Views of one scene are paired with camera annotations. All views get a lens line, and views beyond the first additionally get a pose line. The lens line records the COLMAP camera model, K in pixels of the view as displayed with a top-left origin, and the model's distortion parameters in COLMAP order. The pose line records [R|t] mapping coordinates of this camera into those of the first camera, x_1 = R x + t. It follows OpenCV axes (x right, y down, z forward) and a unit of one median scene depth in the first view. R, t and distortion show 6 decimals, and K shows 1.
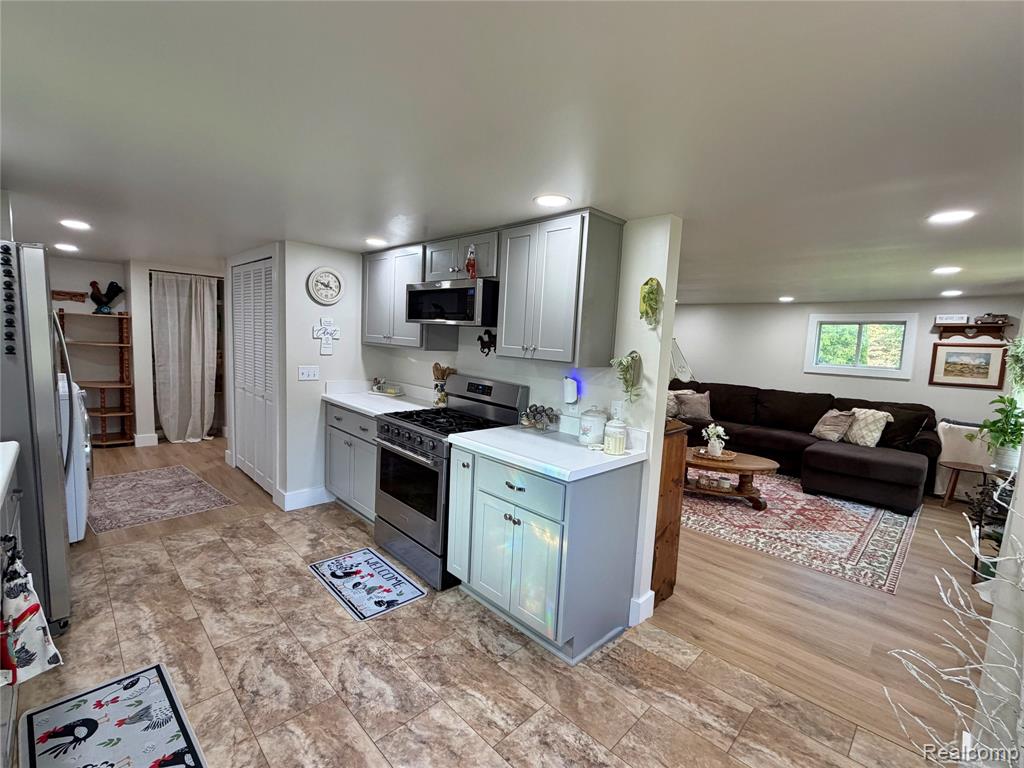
lens RADIAL K [[454.6, 0, 508.5], [0, 454.6, 386.6], [0, 0, 1]] dist [-0.001298, 0.000191]
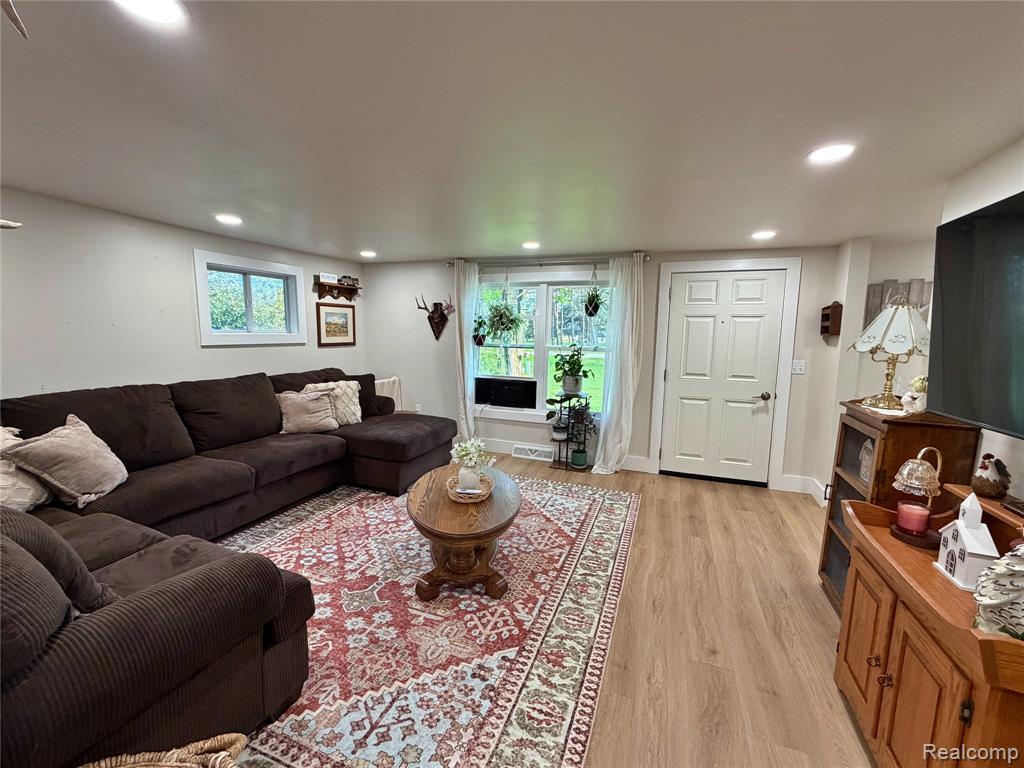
lens RADIAL K [[426.4, 0, 509.8], [0, 426.4, 386.5], [0, 0, 1]] dist [-0.000978, -0.000014]
pose [[-0.408497, -0.164448, 0.897824, -0.053187], [0.061551, 0.976434, 0.206851, -0.089304], [-0.910682, 0.139760, -0.388748, 1.068797]]
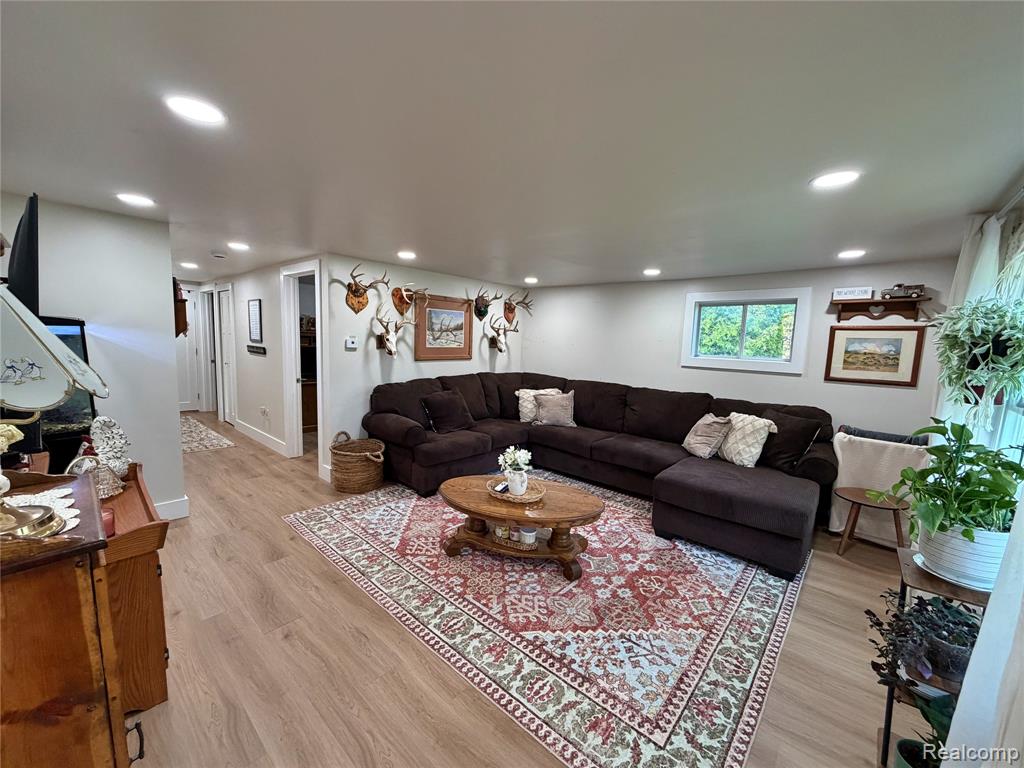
lens RADIAL K [[406.5, 0, 510.3], [0, 406.5, 387.1], [0, 0, 1]] dist [-0.000187, -0.000017]
pose [[0.998008, -0.016335, 0.060930, 0.378865], [0.015169, 0.999694, 0.019542, -0.016331], [-0.061231, -0.018579, 0.997951, 0.372314]]
